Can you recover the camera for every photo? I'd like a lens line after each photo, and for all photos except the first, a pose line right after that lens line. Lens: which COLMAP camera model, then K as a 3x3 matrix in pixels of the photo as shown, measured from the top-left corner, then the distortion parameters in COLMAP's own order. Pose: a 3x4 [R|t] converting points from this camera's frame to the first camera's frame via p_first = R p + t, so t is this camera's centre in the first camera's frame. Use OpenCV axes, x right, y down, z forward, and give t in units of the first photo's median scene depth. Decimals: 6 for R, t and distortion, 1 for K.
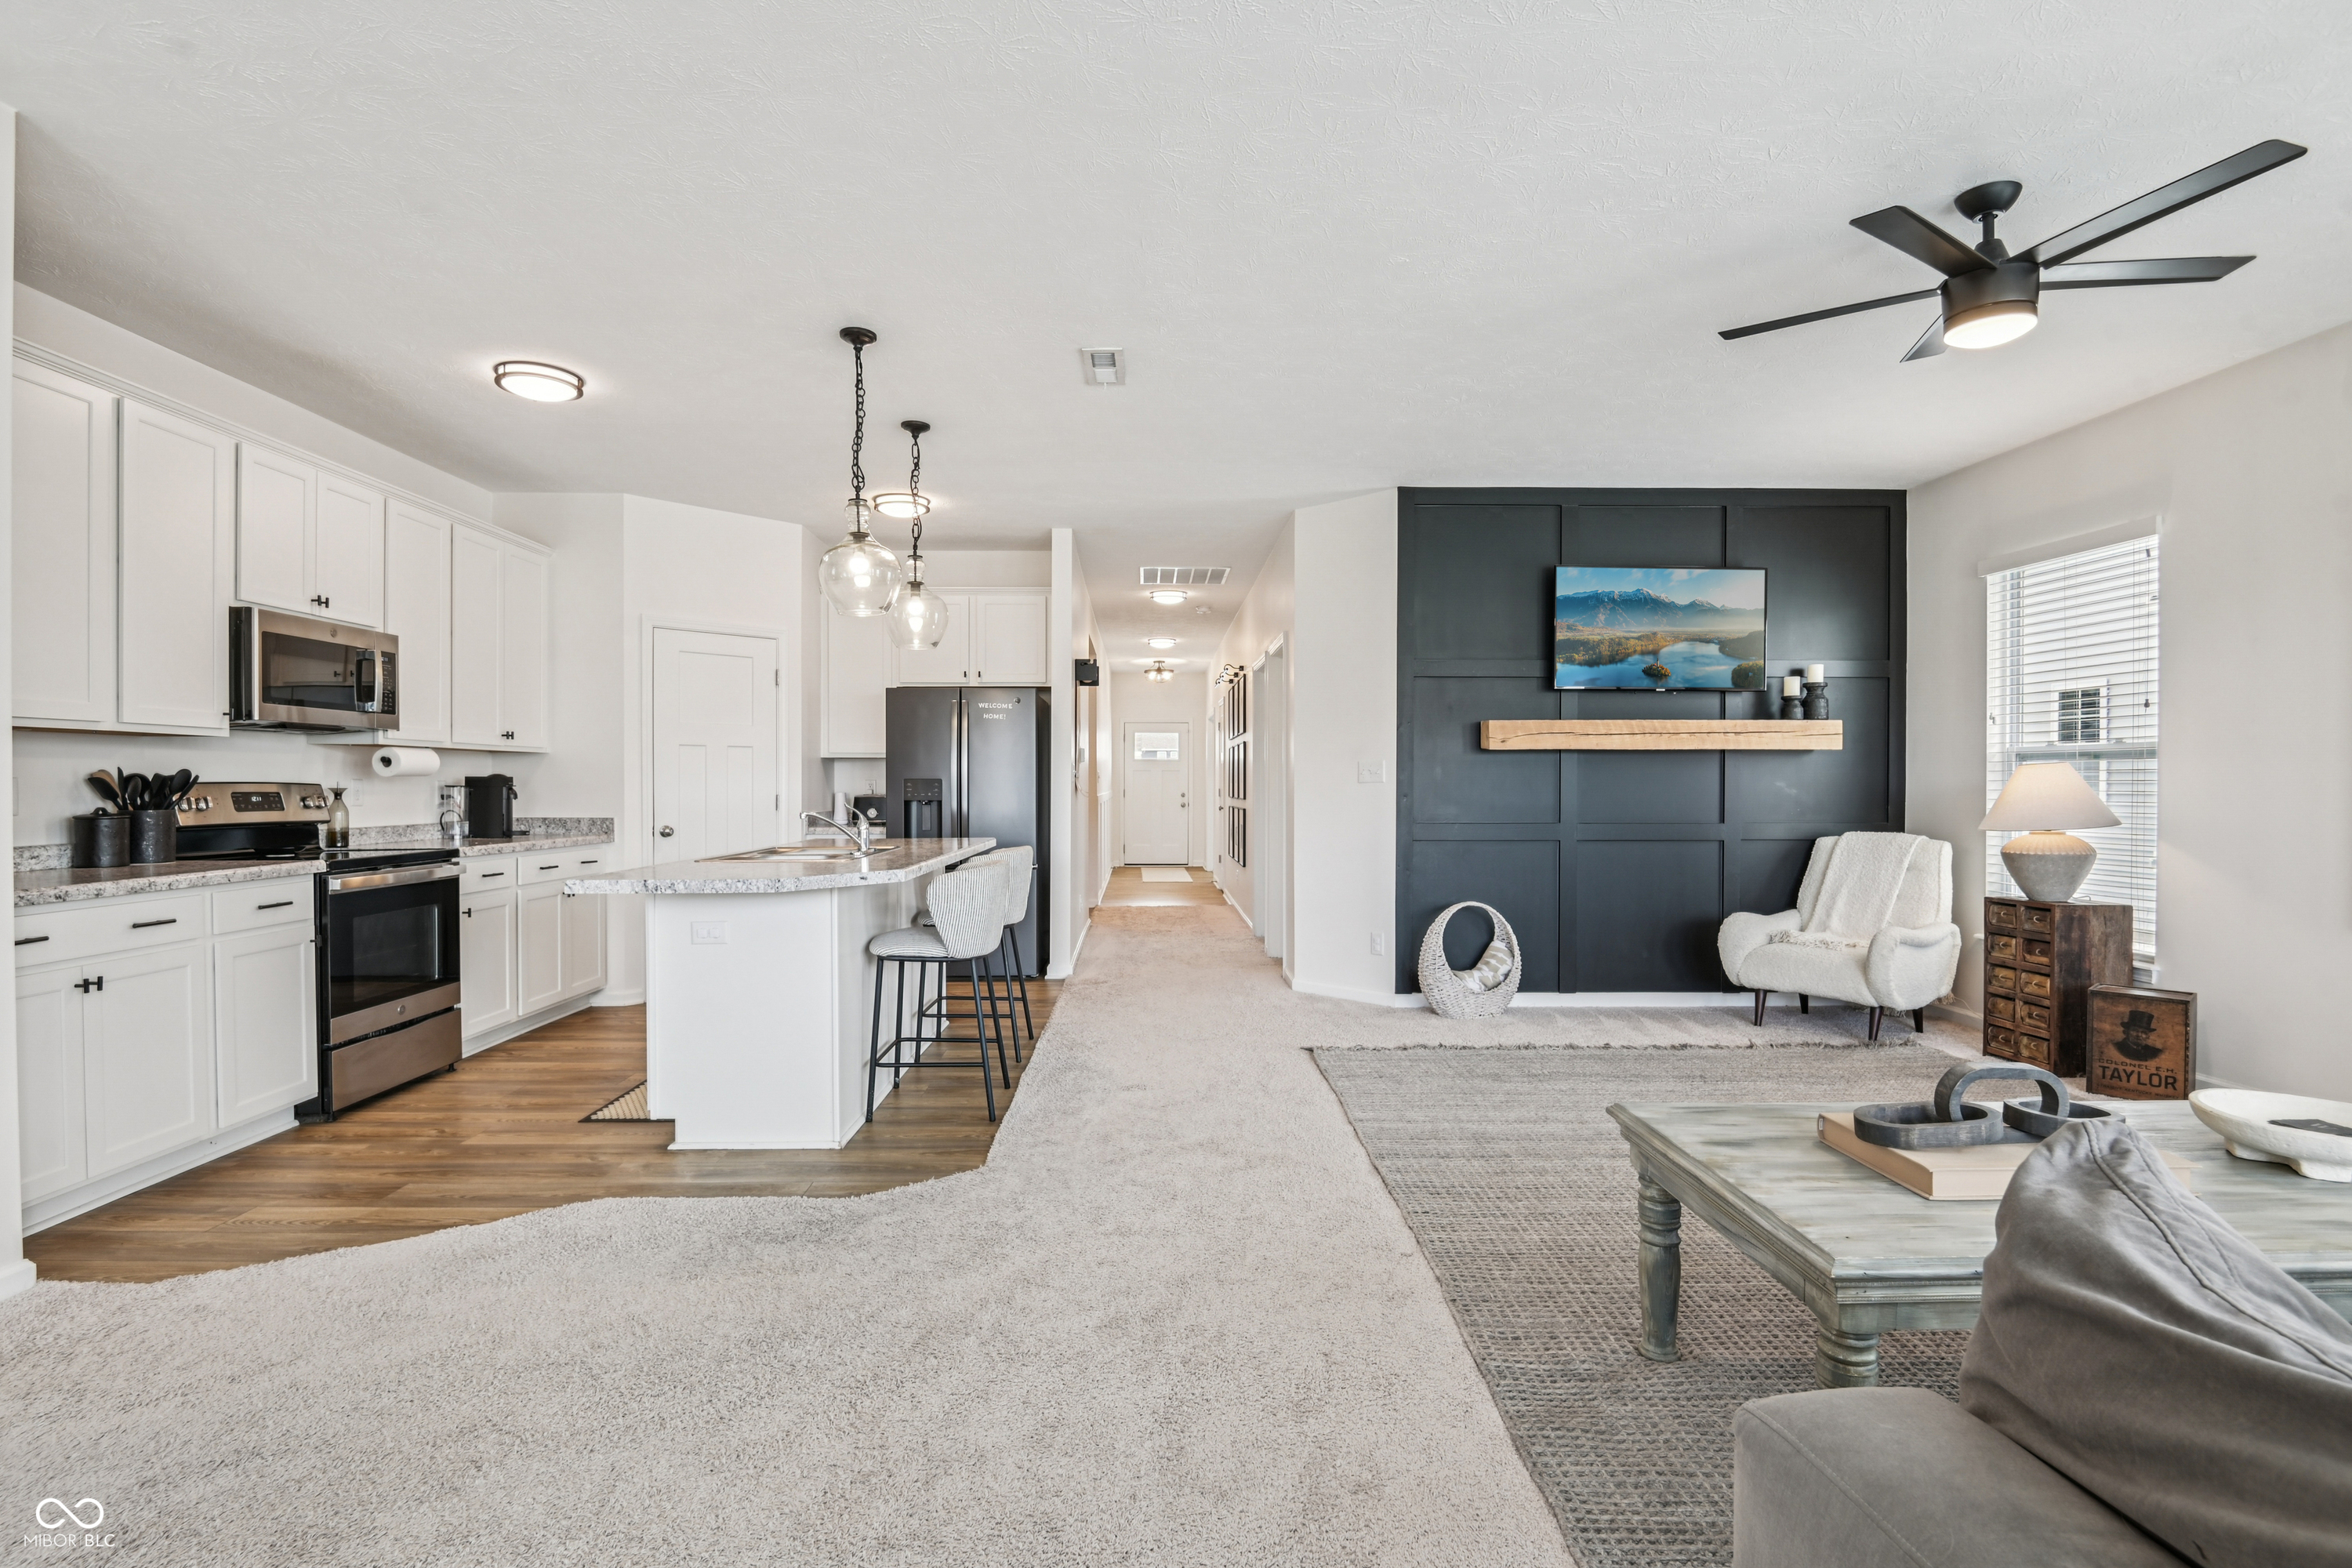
lens RADIAL K [[1092.4, 0, 1159.6], [0, 1092.4, 800.0], [0, 0, 1]] dist [-0.008361, -0.006579]
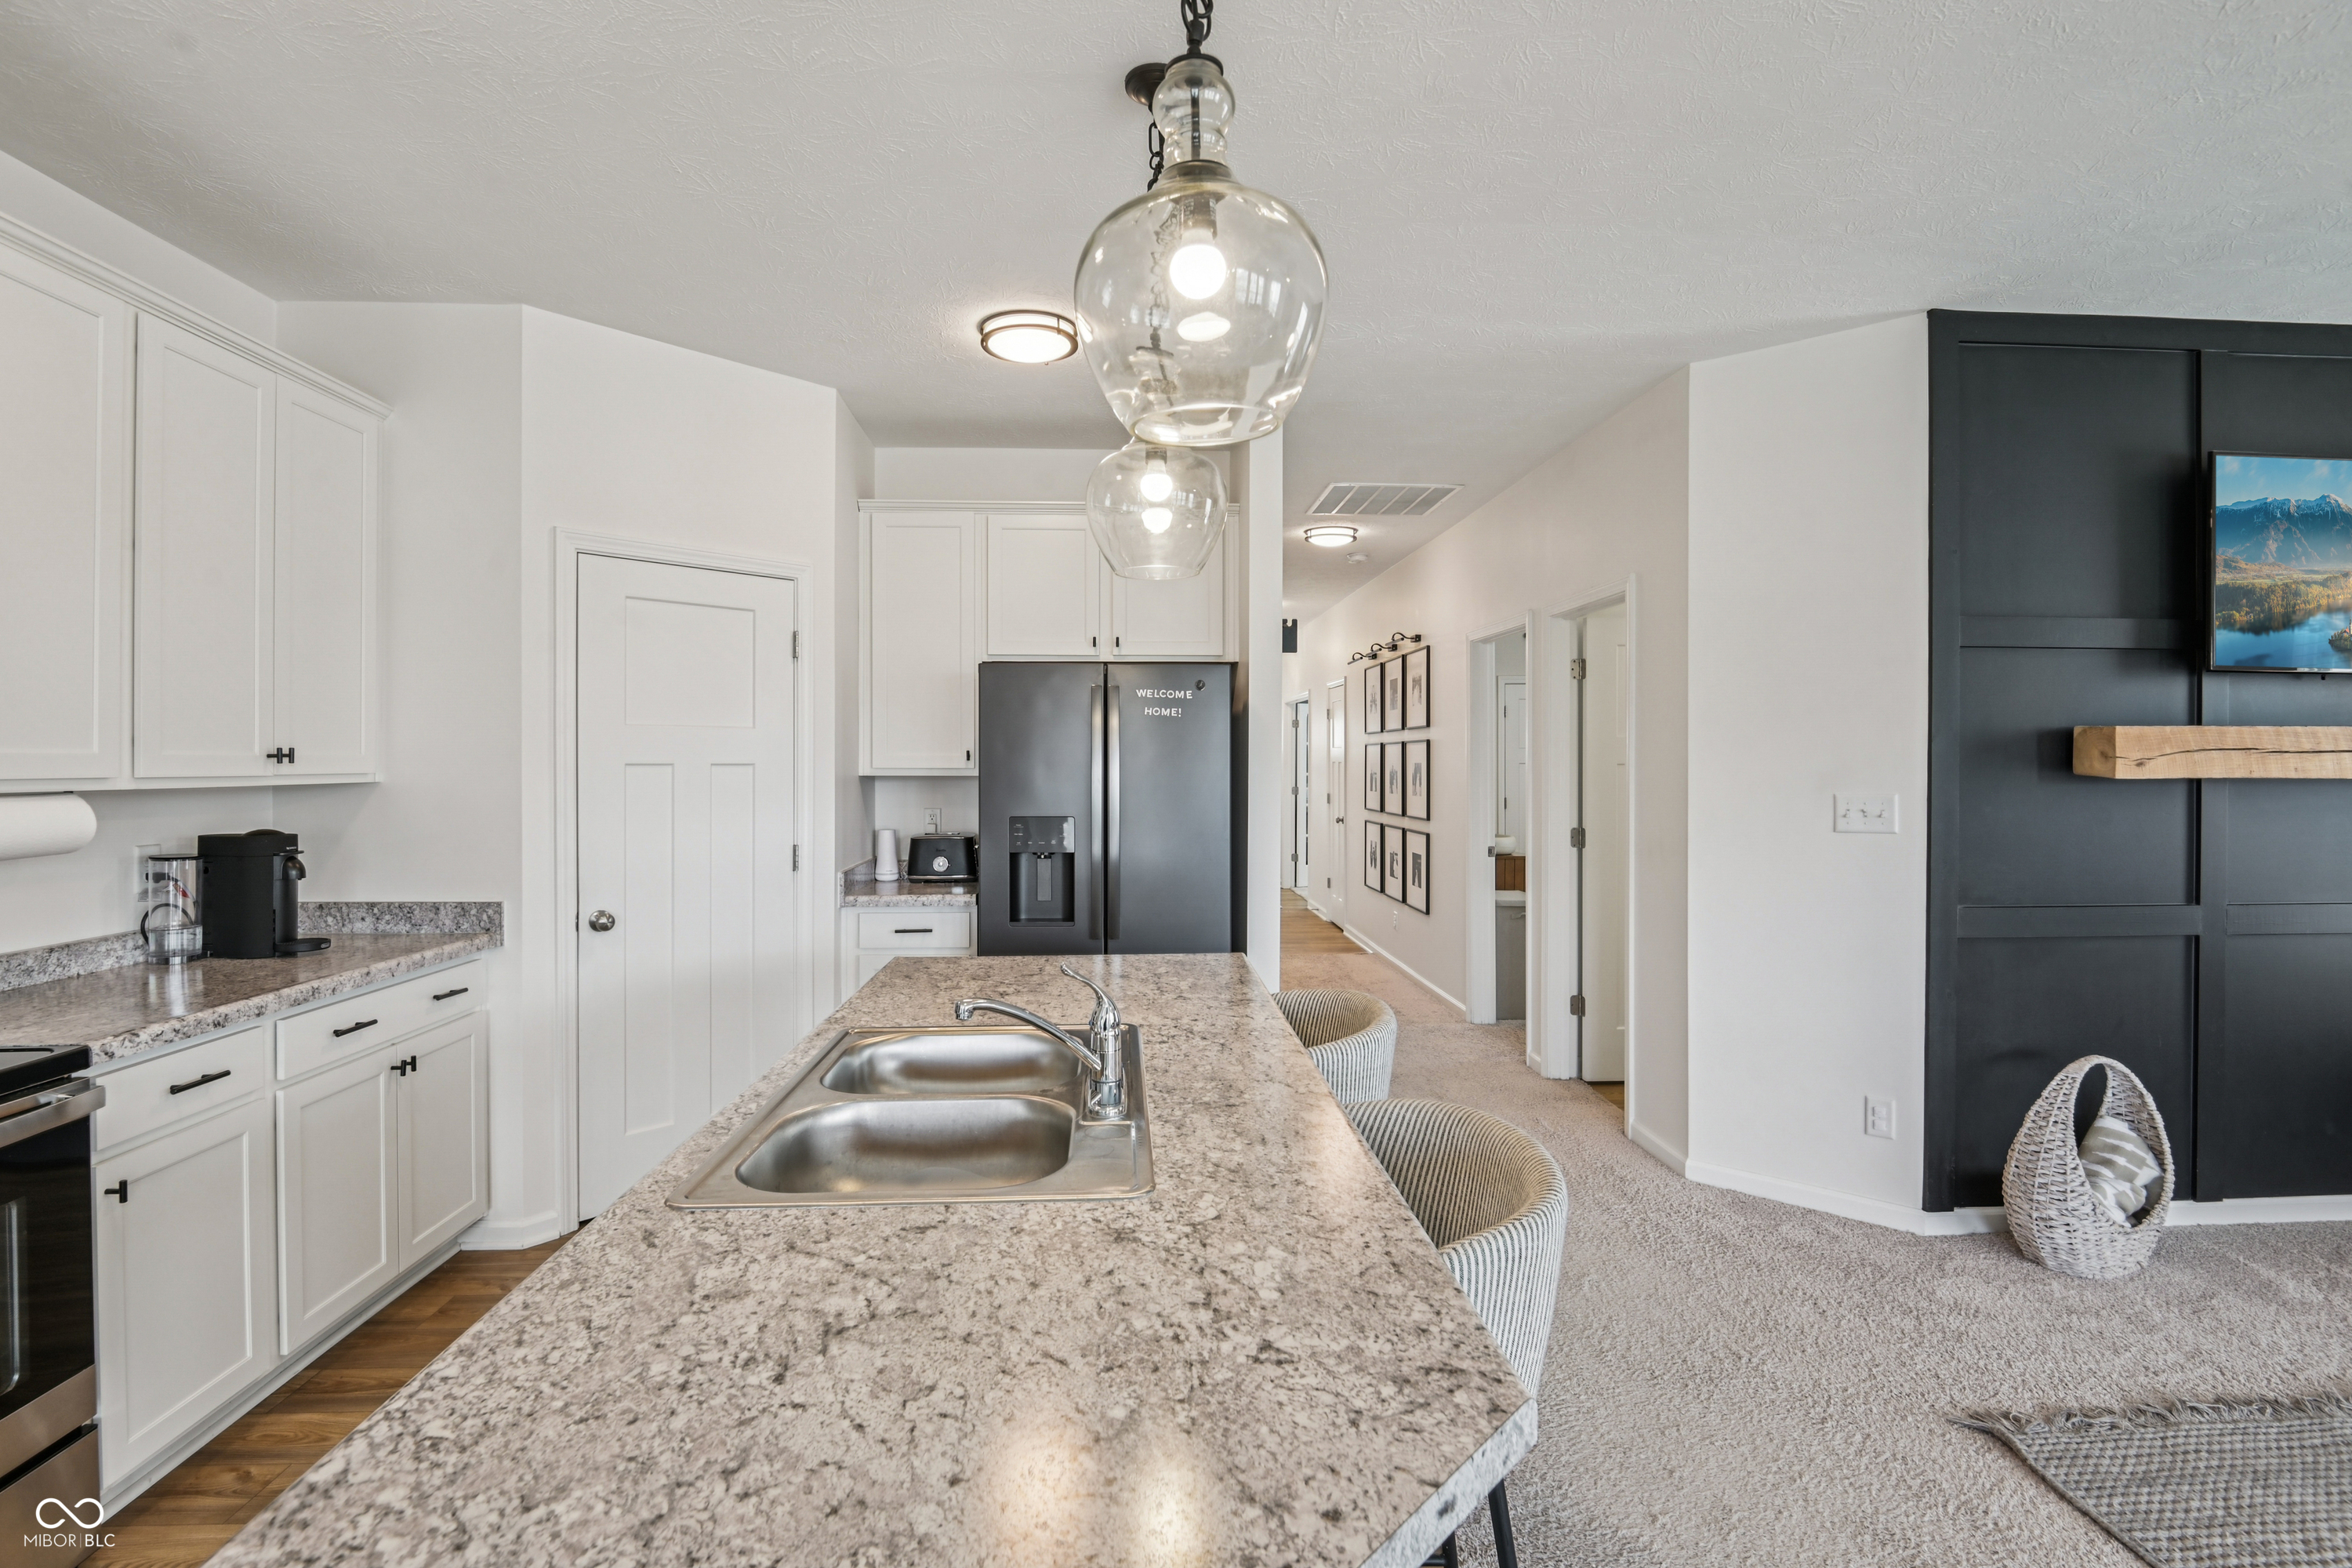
lens RADIAL K [[1092.4, 0, 1151.9], [0, 1092.4, 766.8], [0, 0, 1]] dist [-0.008361, -0.006579]
pose [[0.999254, -0.000293, 0.038619, -0.214274], [0.000673, 0.999951, -0.009838, -0.048497], [-0.038615, 0.009856, 0.999206, 0.480827]]
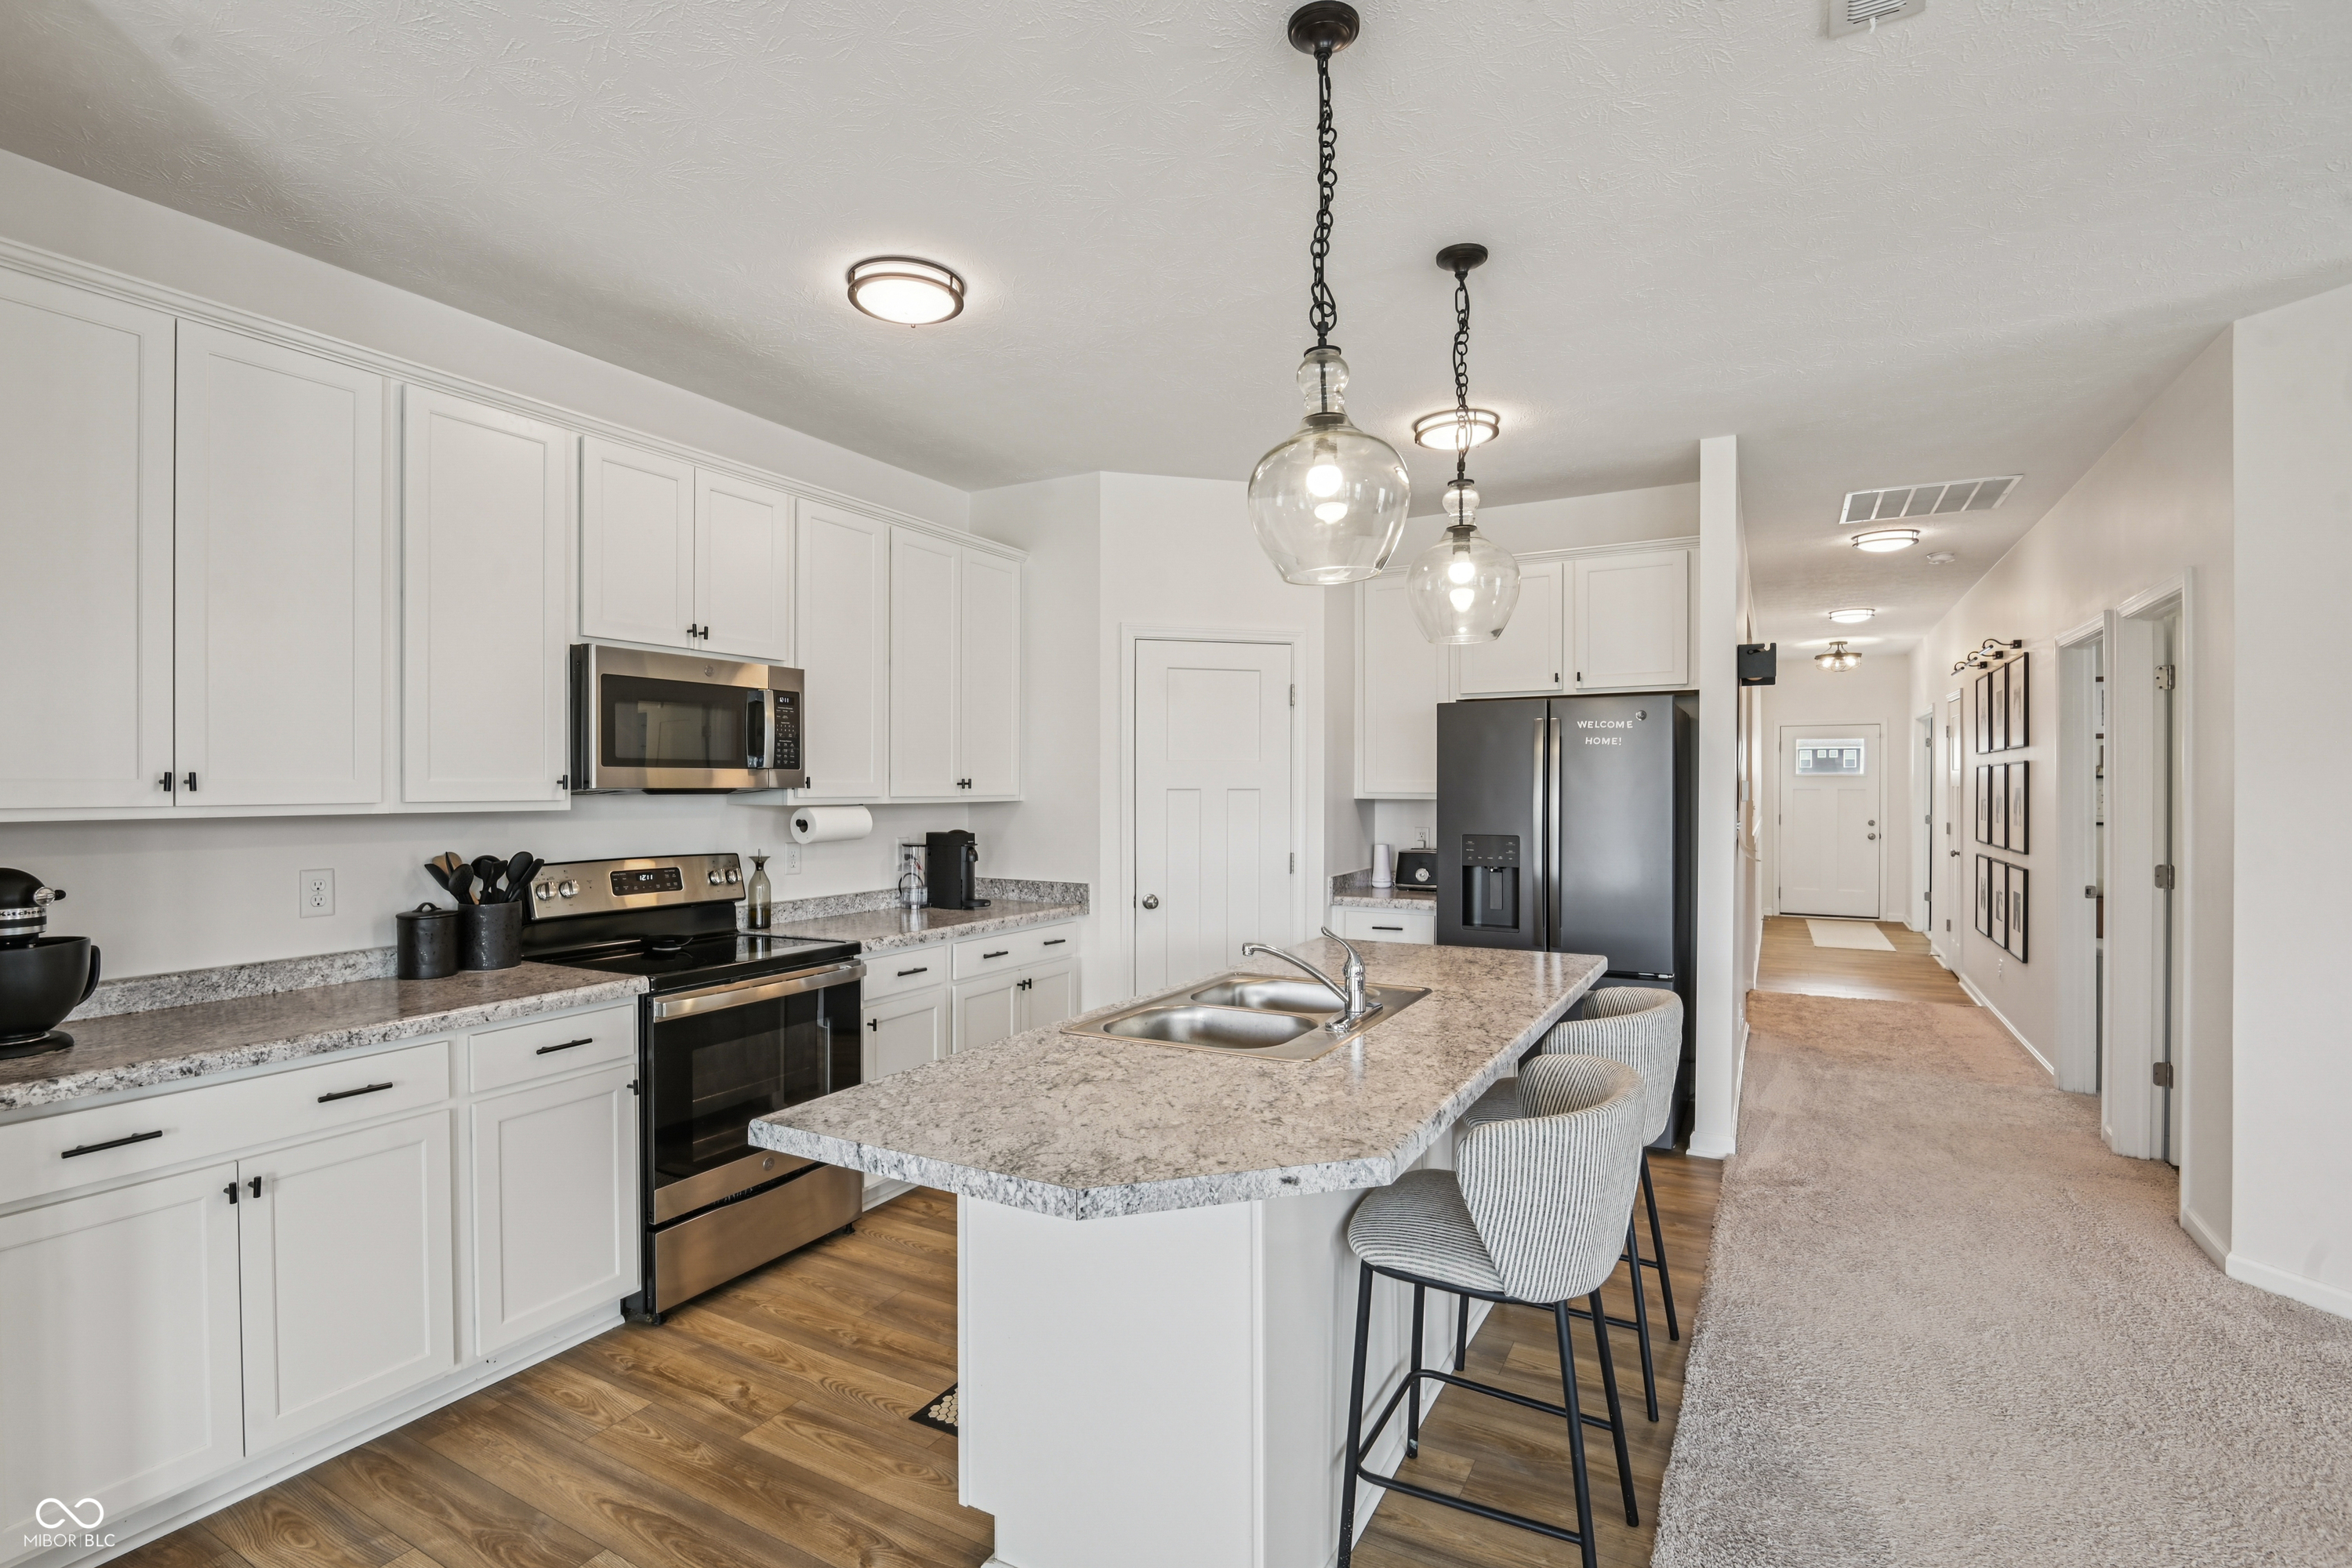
lens RADIAL K [[1092.4, 0, 1165.6], [0, 1092.4, 790.3], [0, 0, 1]] dist [-0.008361, -0.006579]
pose [[0.864911, 0.000842, -0.501924, -0.060816], [-0.006119, 0.999942, -0.008866, -0.047744], [0.501887, 0.010739, 0.864866, 0.370304]]
